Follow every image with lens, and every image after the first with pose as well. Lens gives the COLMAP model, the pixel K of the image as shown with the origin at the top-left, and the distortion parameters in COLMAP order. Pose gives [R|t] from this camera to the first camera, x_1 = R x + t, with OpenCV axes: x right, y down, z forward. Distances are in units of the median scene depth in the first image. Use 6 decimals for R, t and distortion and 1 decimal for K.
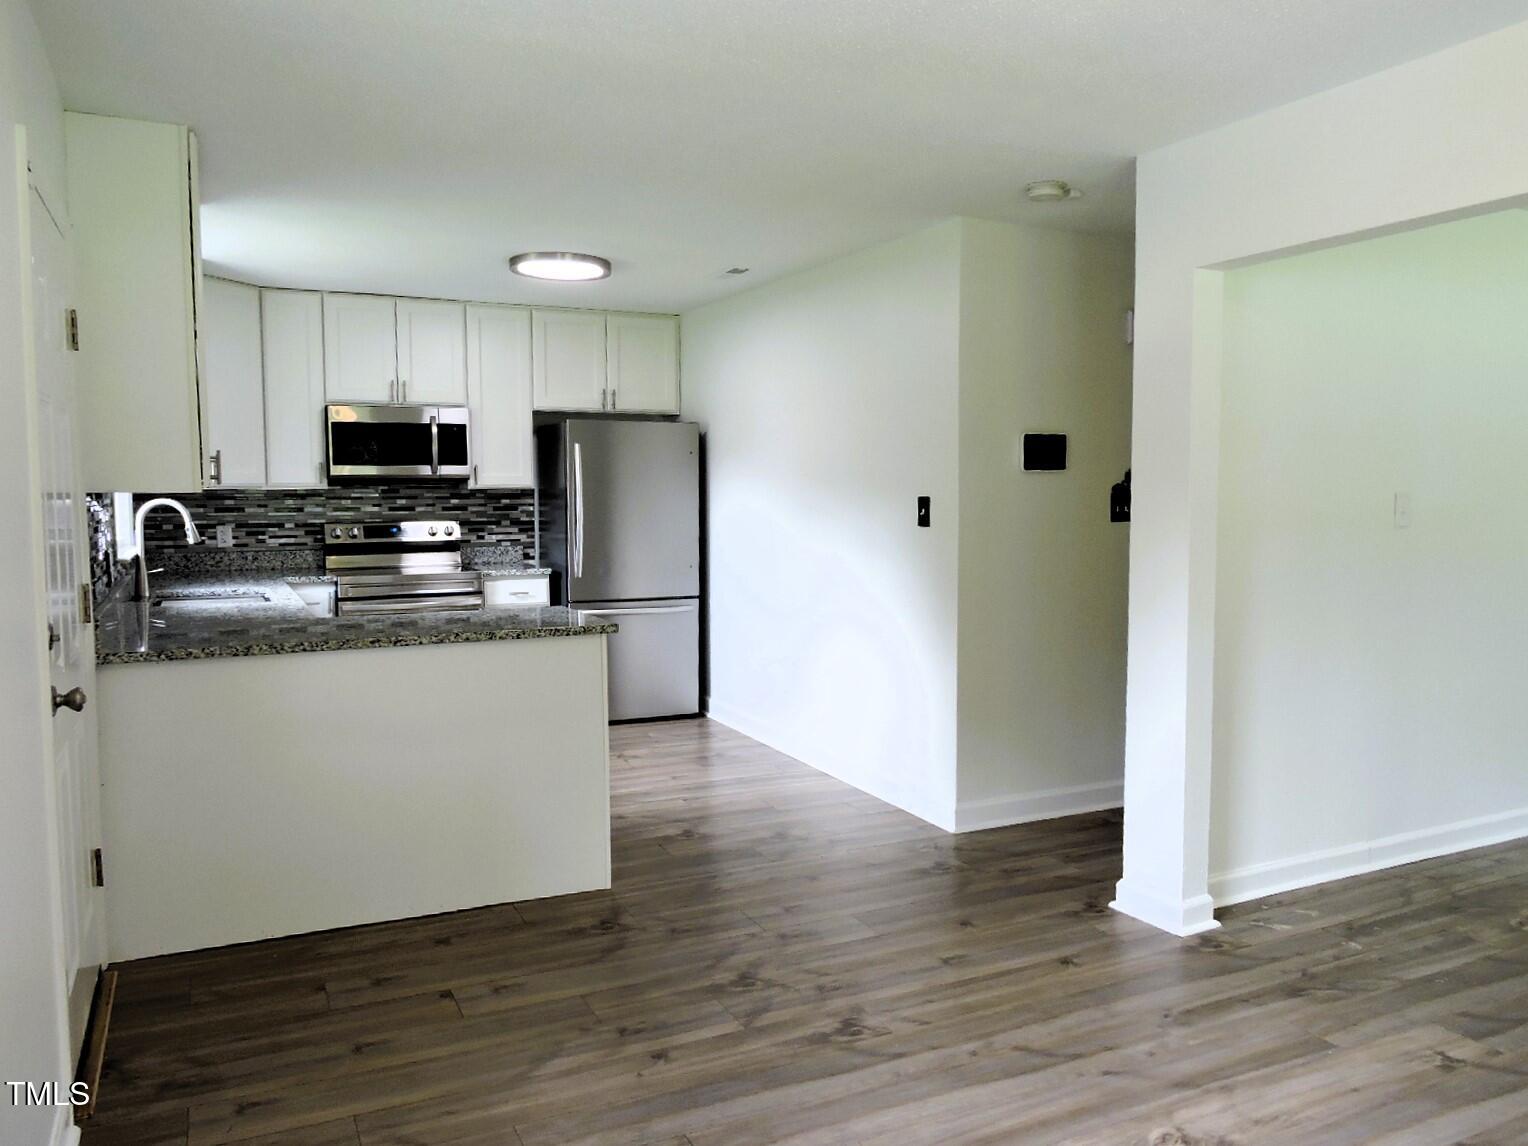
lens RADIAL K [[1117.3, 0, 764.0], [0, 1117.3, 573.0], [0, 0, 1]] dist [-0.057565, 0.001324]
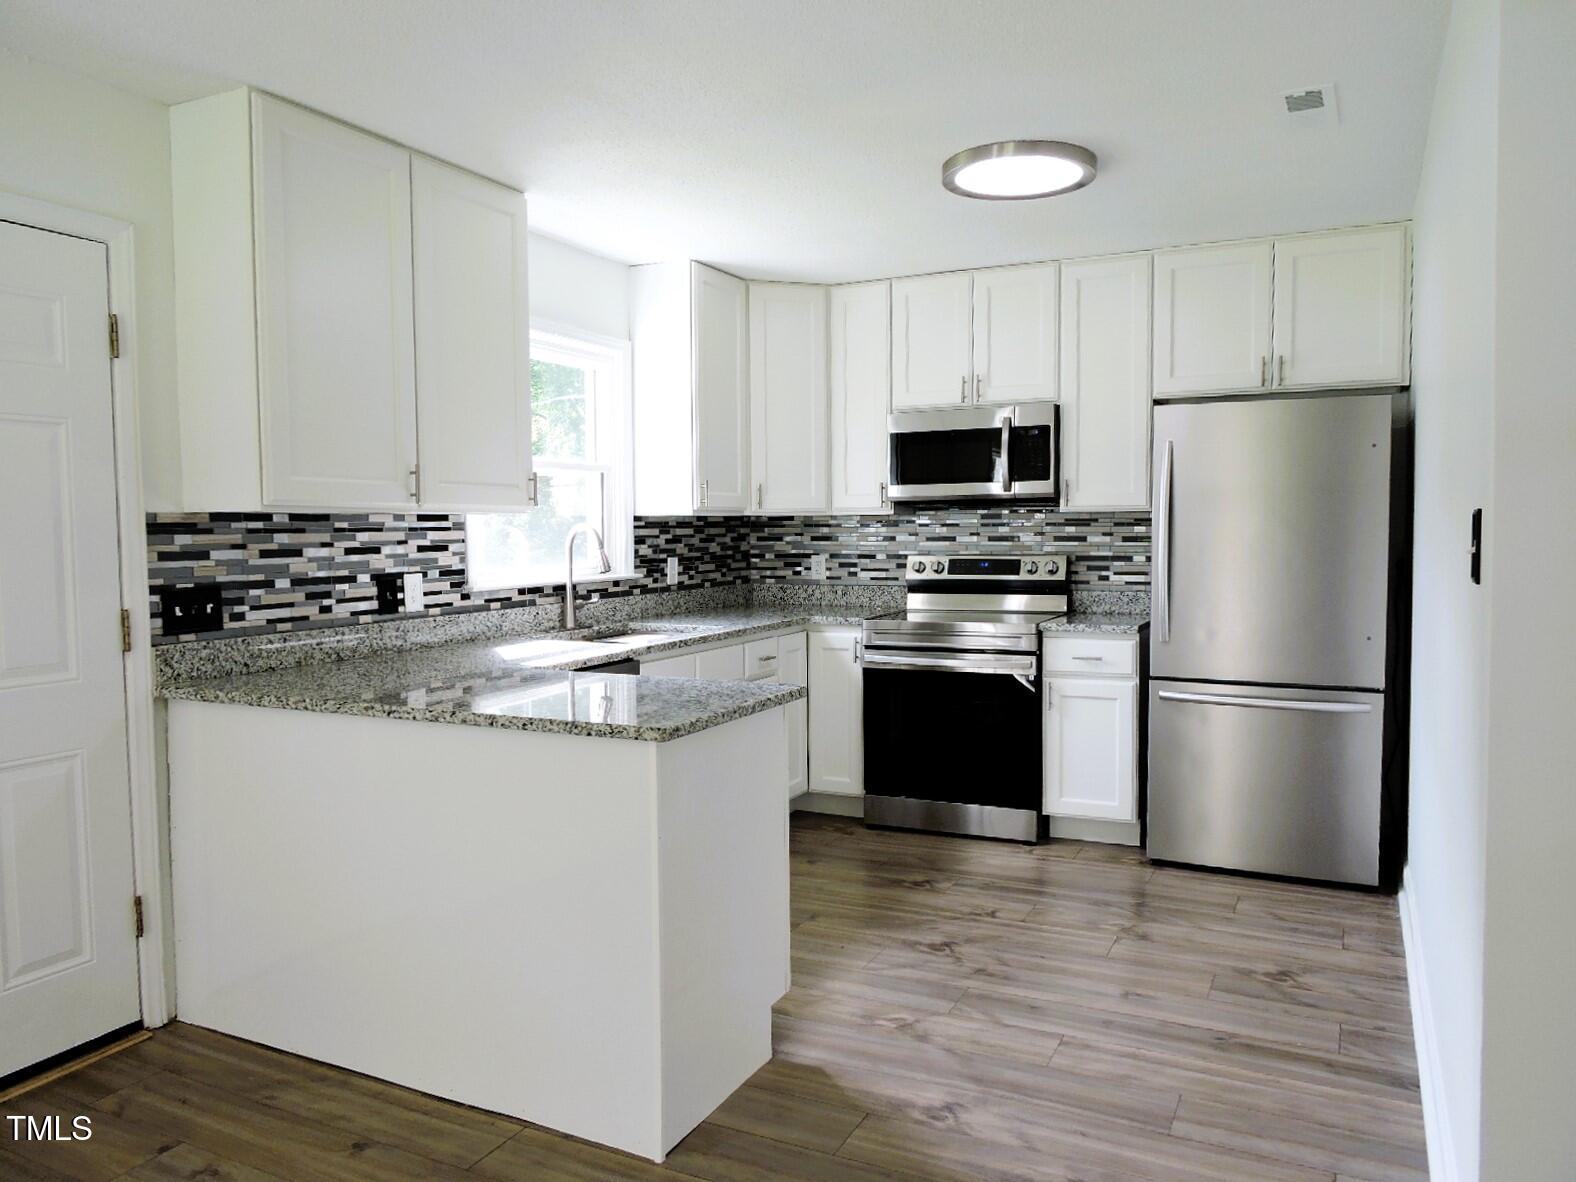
lens RADIAL K [[1113.8, 0, 797.2], [0, 1113.8, 592.5], [0, 0, 1]] dist [-0.011297, 0.003475]
pose [[0.602507, 0.041042, -0.797058, 0.399685], [-0.052313, 0.998560, 0.011873, -0.038581], [0.796397, 0.034543, 0.603786, 0.737286]]
